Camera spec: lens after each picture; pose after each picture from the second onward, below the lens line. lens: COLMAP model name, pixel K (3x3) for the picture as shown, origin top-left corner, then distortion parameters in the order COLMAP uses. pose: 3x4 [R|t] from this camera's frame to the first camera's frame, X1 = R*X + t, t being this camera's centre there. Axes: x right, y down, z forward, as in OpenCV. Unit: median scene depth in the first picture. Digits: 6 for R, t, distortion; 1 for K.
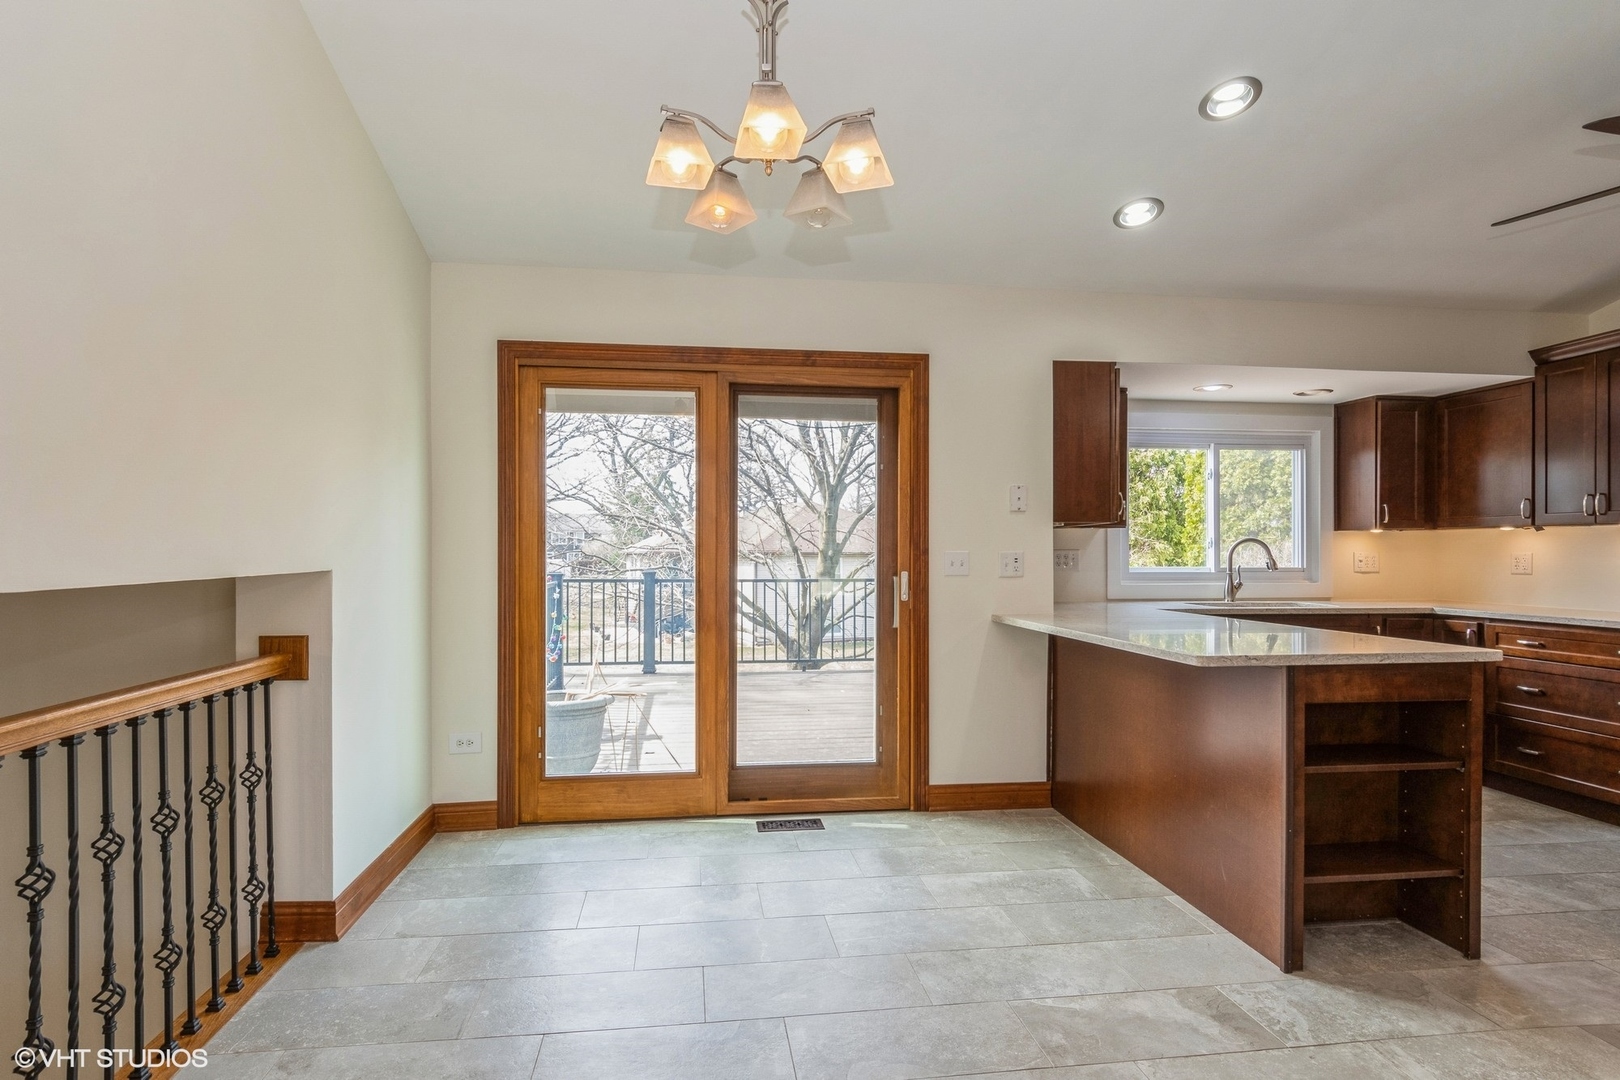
lens RADIAL K [[857.3, 0, 806.2], [0, 857.3, 551.5], [0, 0, 1]] dist [-0.006950, -0.000173]
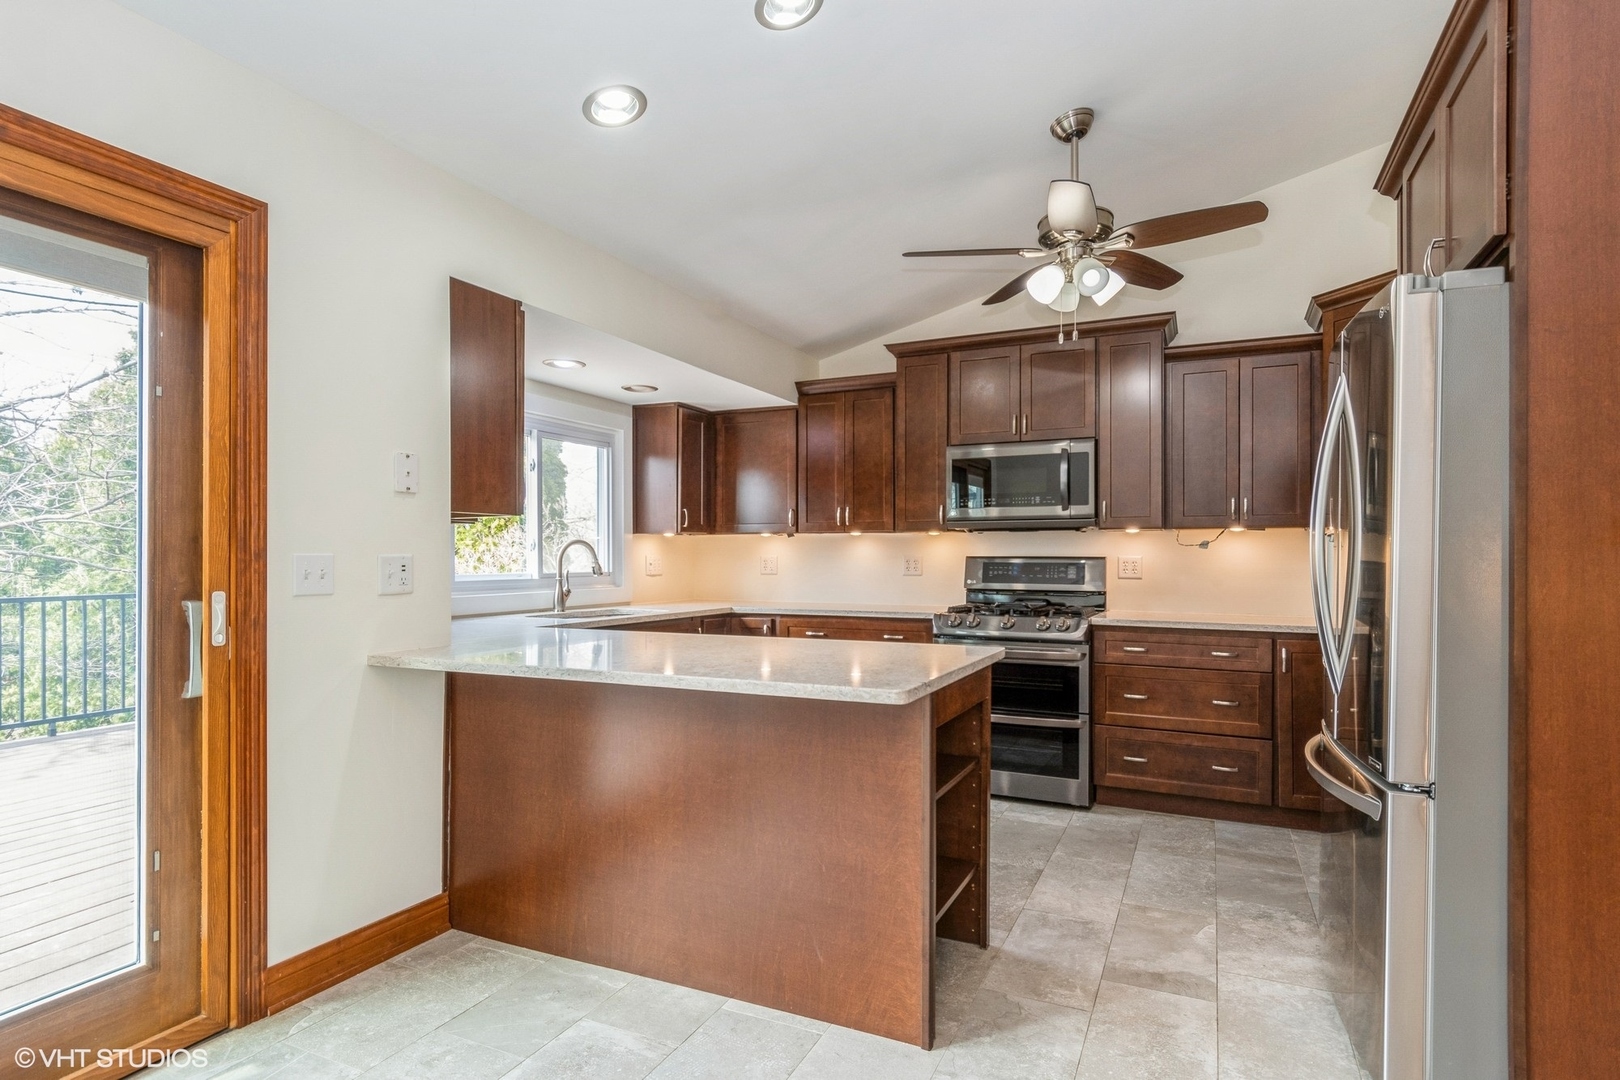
lens RADIAL K [[857.3, 0, 810.8], [0, 857.3, 555.0], [0, 0, 1]] dist [-0.006950, -0.000173]
pose [[0.537671, 0.000579, 0.843155, -0.135050], [-0.001892, 0.999998, 0.000520, -0.000649], [-0.843153, -0.001875, 0.537671, 0.389922]]
